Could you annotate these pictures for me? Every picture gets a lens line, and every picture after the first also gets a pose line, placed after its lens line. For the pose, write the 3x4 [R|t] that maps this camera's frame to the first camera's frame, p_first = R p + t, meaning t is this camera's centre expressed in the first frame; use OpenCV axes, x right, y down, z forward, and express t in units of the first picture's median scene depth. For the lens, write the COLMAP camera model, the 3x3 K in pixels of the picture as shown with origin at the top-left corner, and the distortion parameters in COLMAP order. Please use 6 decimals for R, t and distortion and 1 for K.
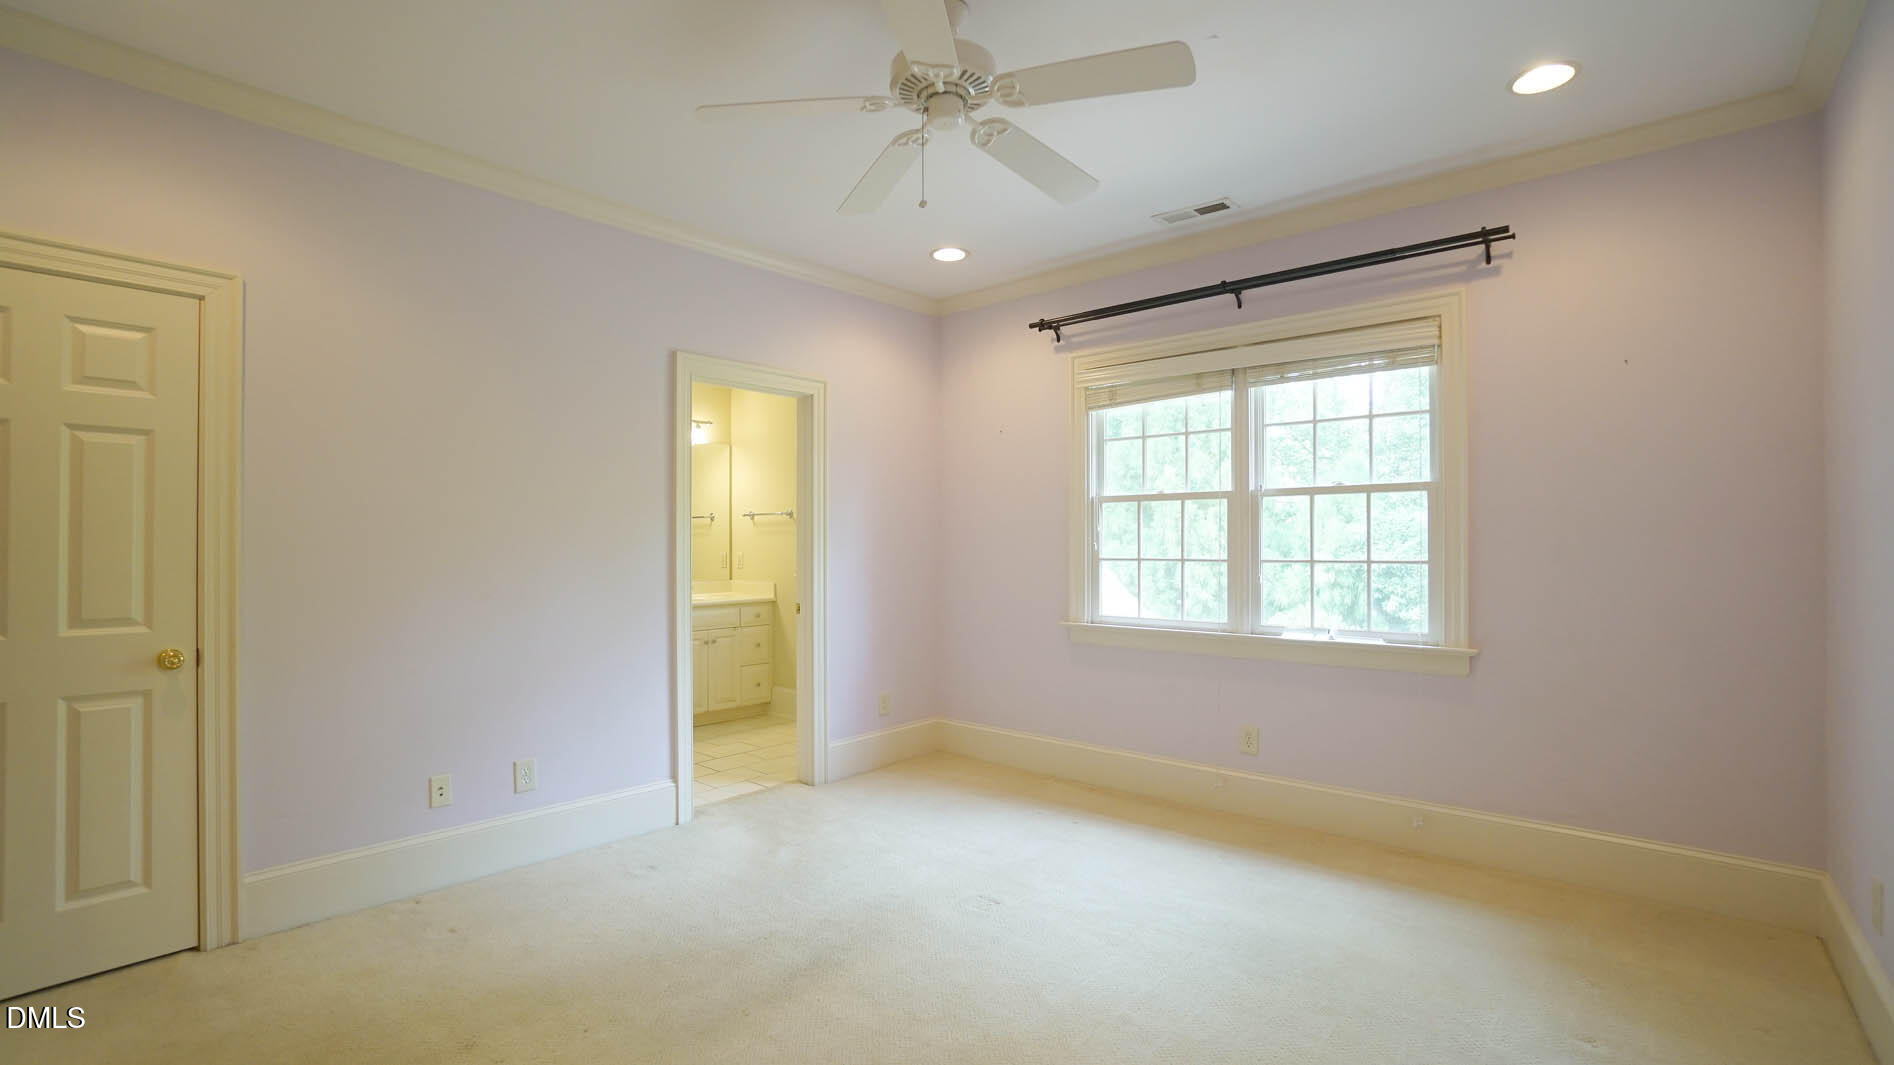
lens RADIAL K [[830.8, 0, 929.5], [0, 830.8, 533.8], [0, 0, 1]] dist [-0.035239, 0.003363]
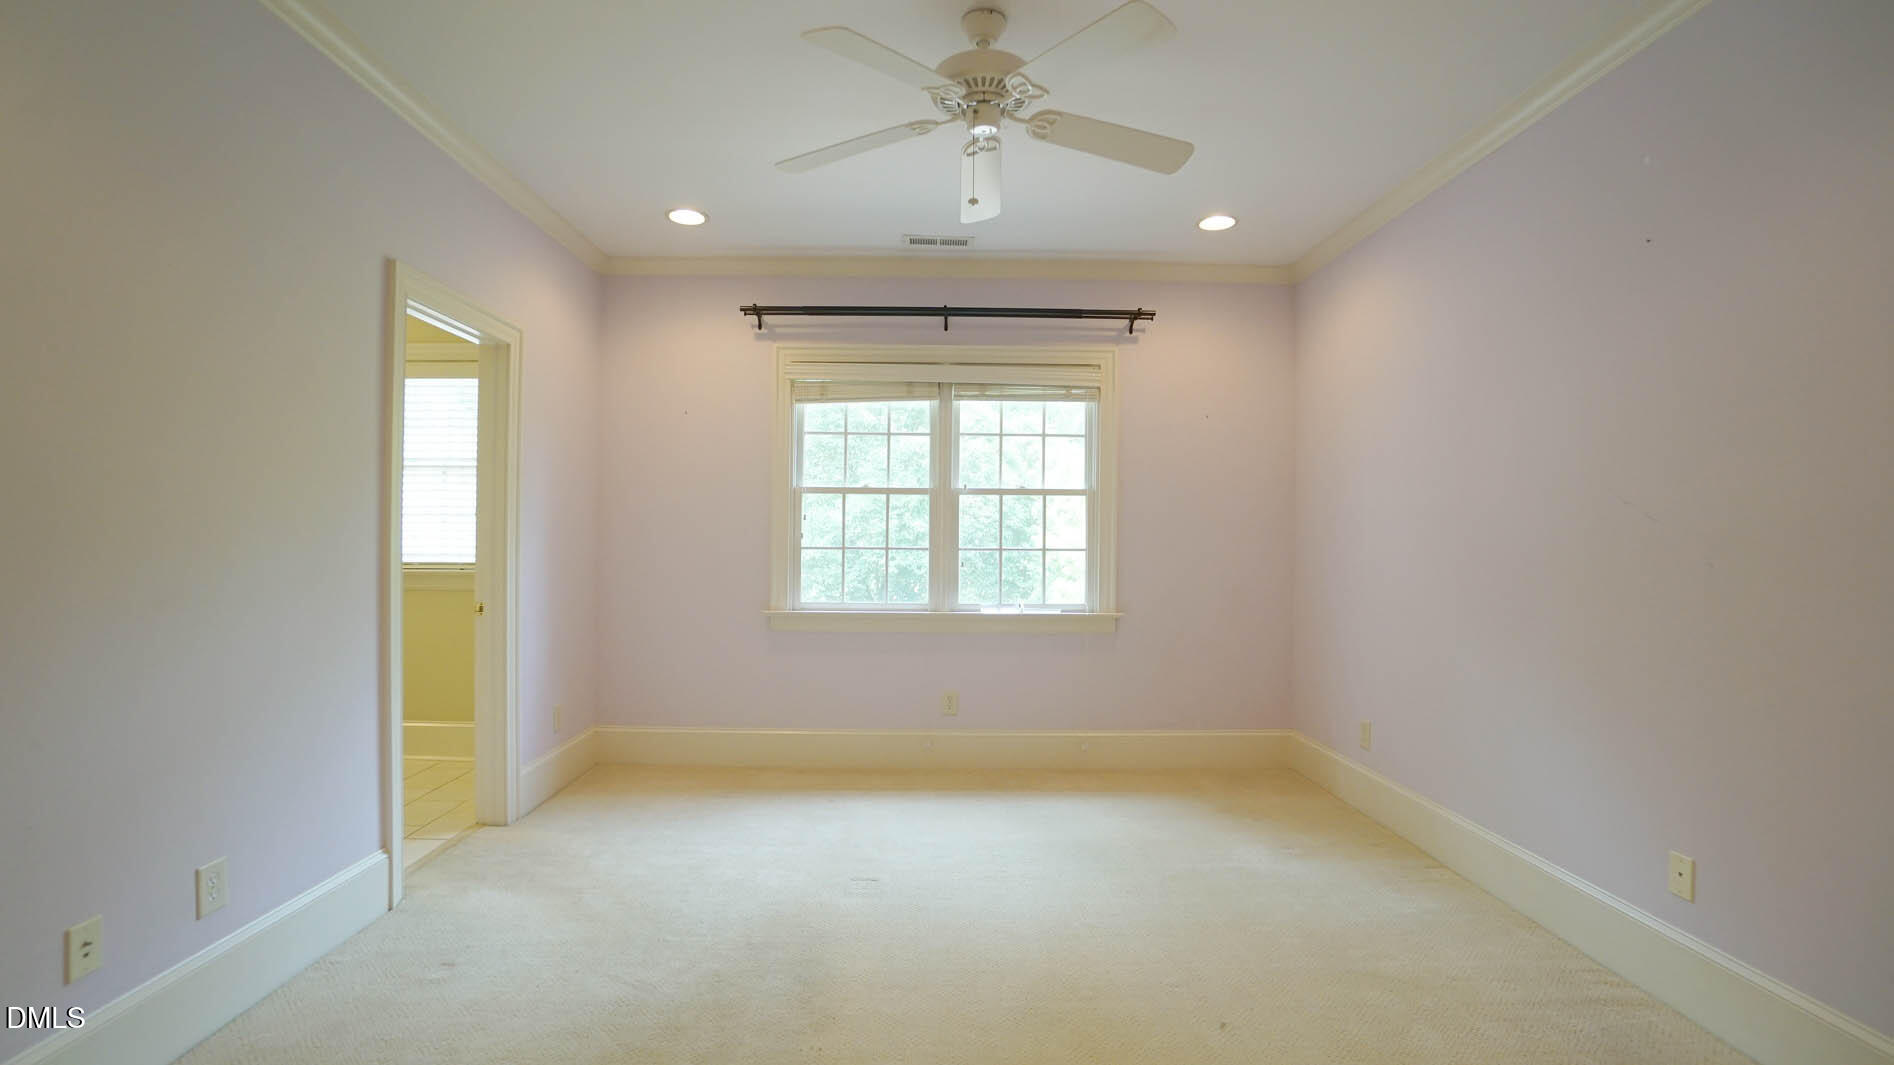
lens RADIAL K [[830.8, 0, 927.3], [0, 830.8, 532.7], [0, 0, 1]] dist [-0.035239, 0.003363]
pose [[0.748080, 0.013670, 0.663468, -0.413360], [-0.017524, 0.999846, -0.000842, 0.011161], [-0.663377, -0.010997, 0.748204, 0.144350]]
